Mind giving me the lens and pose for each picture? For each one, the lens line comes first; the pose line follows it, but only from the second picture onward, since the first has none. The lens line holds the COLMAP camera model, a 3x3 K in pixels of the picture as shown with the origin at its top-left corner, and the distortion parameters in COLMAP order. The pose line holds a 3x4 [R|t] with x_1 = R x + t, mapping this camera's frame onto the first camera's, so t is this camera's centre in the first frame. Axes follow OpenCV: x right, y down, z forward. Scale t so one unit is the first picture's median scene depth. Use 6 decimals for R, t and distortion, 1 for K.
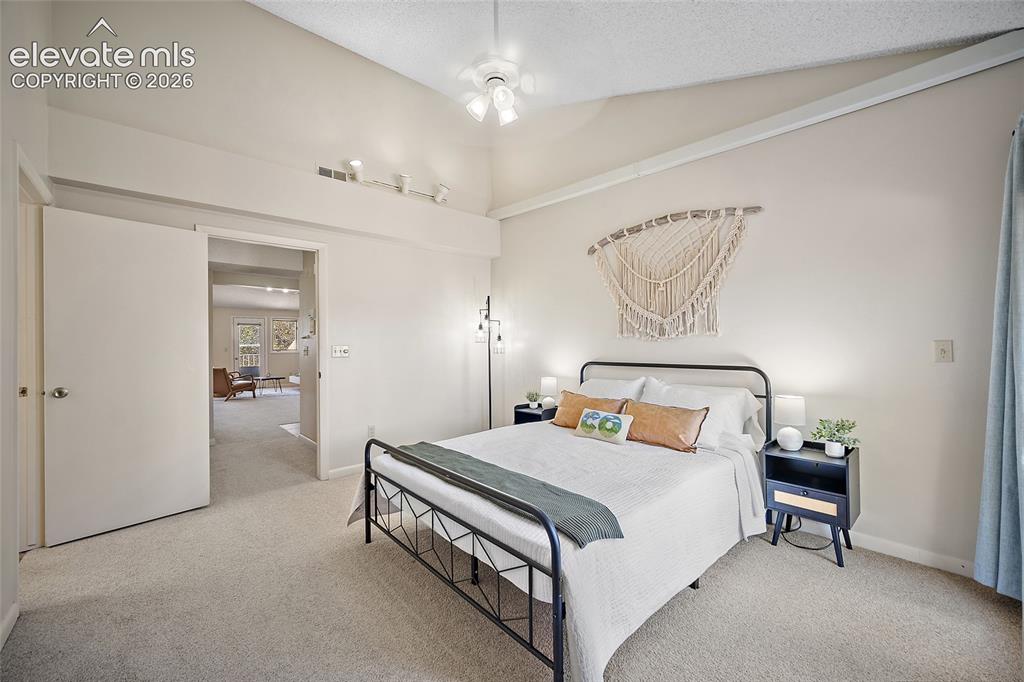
lens RADIAL K [[402.8, 0, 506.5], [0, 402.8, 344.3], [0, 0, 1]] dist [-0.001398, 0.001289]
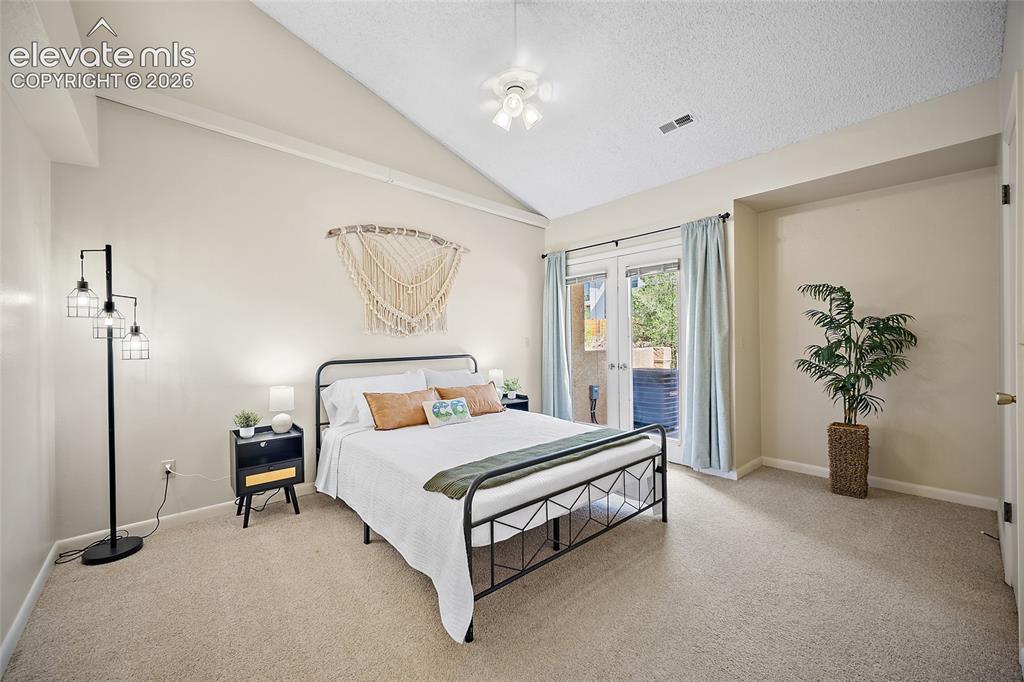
lens RADIAL K [[402.8, 0, 513.5], [0, 402.8, 342.4], [0, 0, 1]] dist [-0.001398, 0.001289]
pose [[-0.001339, -0.000183, 0.999999, -0.752645], [0.012723, 0.999919, 0.000200, 0.009549], [-0.999918, 0.012724, -0.001337, 0.700872]]
